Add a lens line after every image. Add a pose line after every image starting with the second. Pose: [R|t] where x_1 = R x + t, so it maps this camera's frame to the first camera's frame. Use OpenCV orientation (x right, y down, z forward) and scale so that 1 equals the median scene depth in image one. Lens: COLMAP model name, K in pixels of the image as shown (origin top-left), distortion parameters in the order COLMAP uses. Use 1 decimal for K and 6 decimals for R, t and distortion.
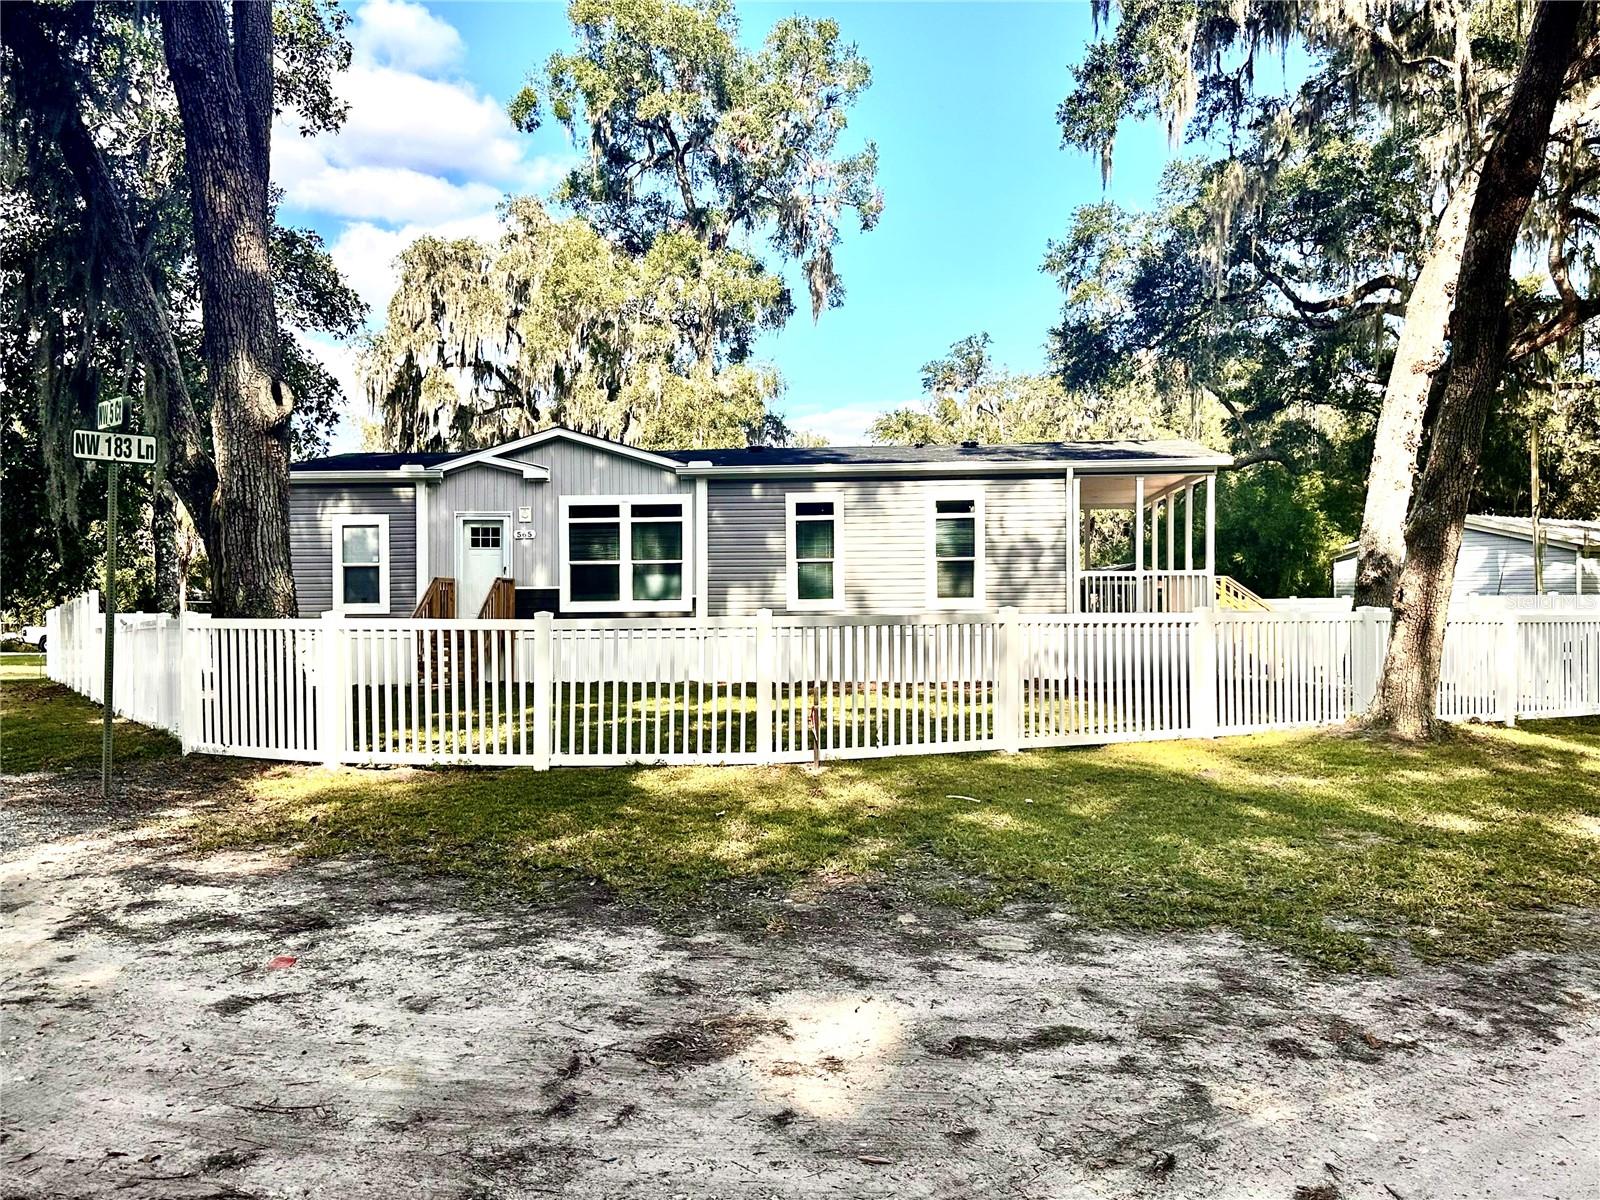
lens RADIAL K [[1418.3, 0, 799.9], [0, 1418.3, 608.5], [0, 0, 1]] dist [0.113860, -0.000072]
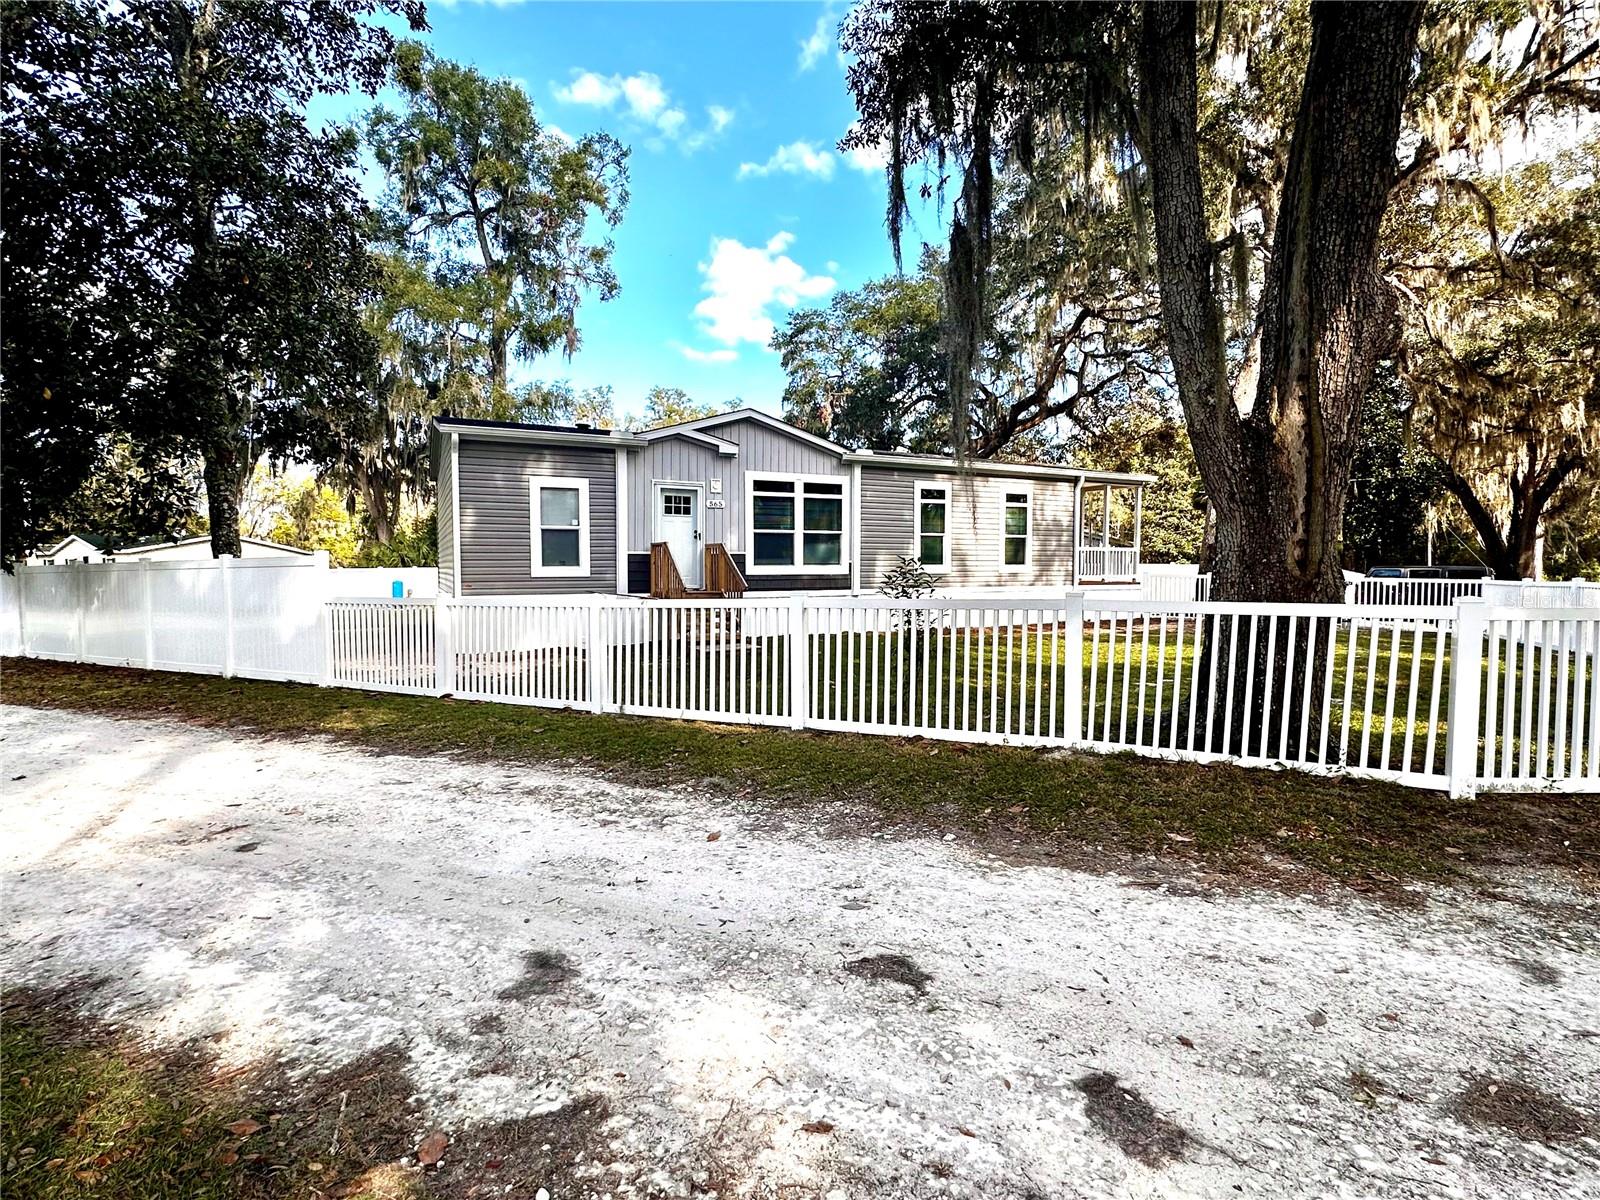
lens RADIAL K [[767.2, 0, 798.2], [0, 767.2, 603.2], [0, 0, 1]] dist [-0.005407, -0.000076]
pose [[0.861554, -0.020274, 0.507261, -0.443134], [-0.017551, 0.997415, 0.069673, -0.018029], [-0.507362, -0.068930, 0.858972, 0.454843]]
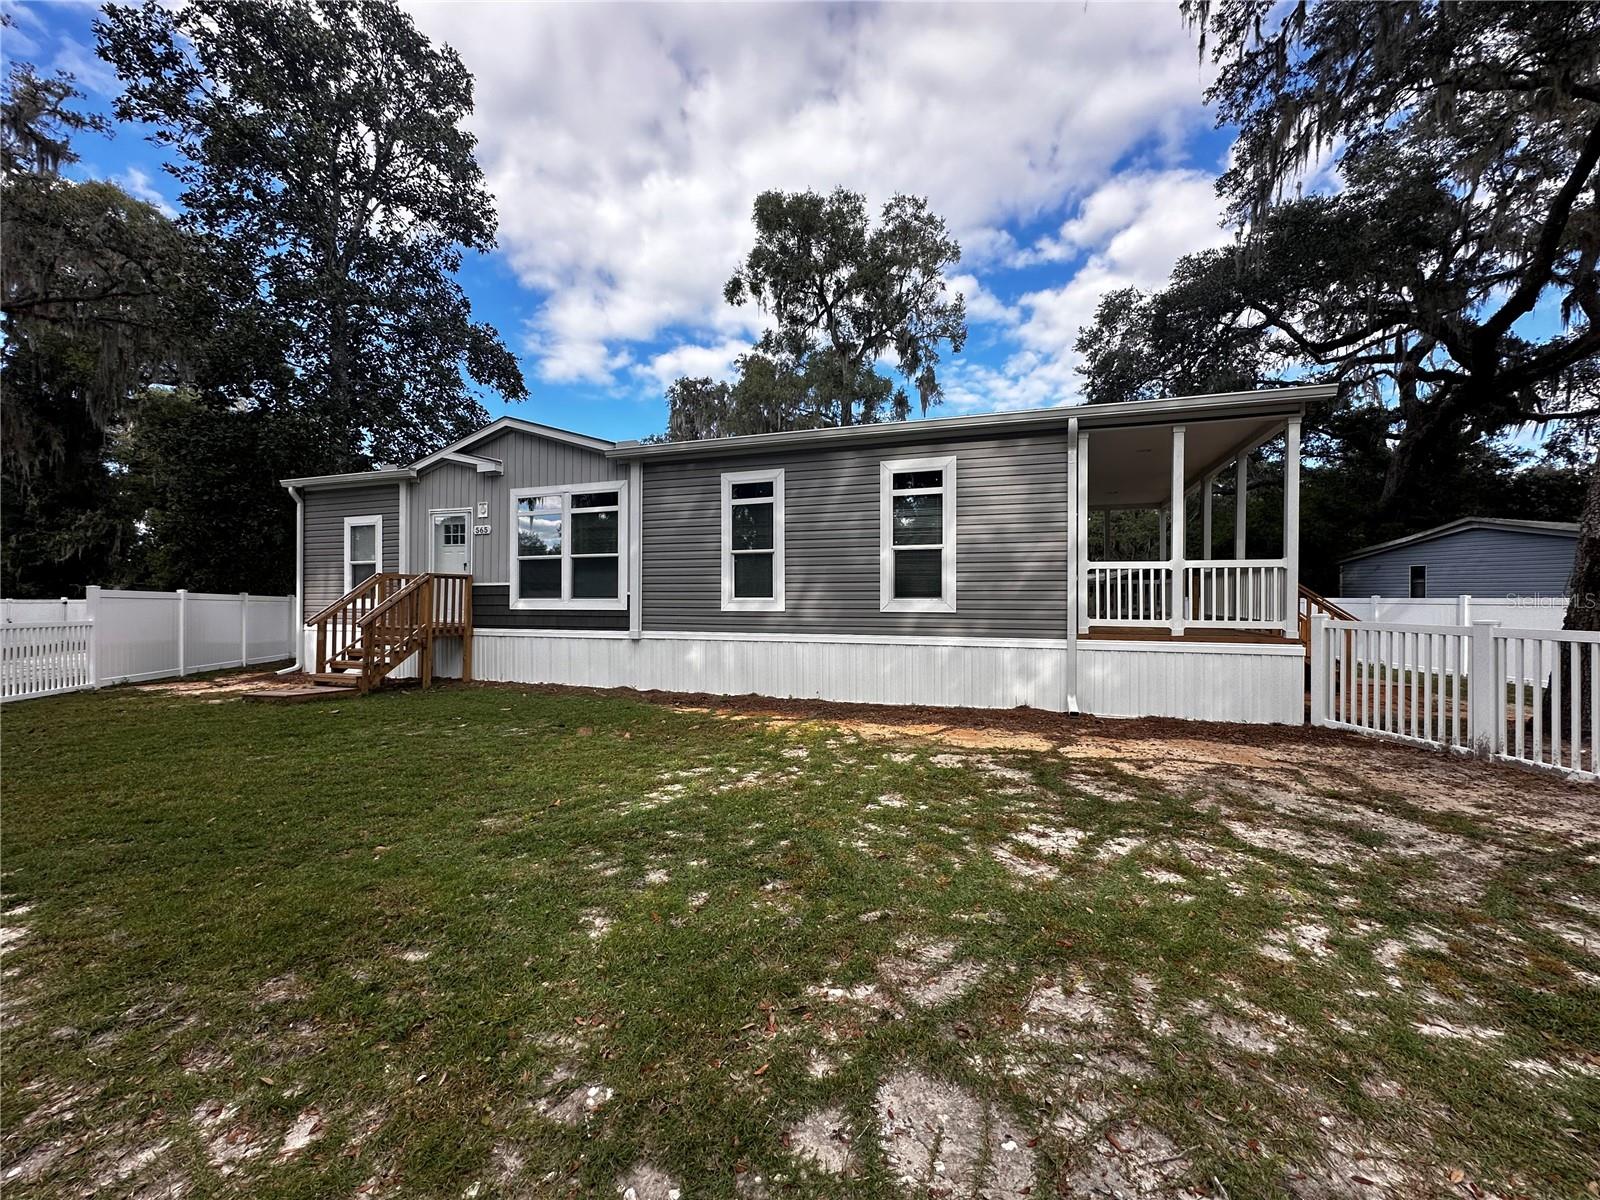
lens RADIAL K [[637.1, 0, 797.7], [0, 637.1, 598.1], [0, 0, 1]] dist [-0.005879, 0.001526]
pose [[0.965775, 0.006318, -0.259305, 0.133139], [-0.004065, 0.999949, 0.009222, -0.009810], [0.259350, -0.007852, 0.965752, 0.633932]]
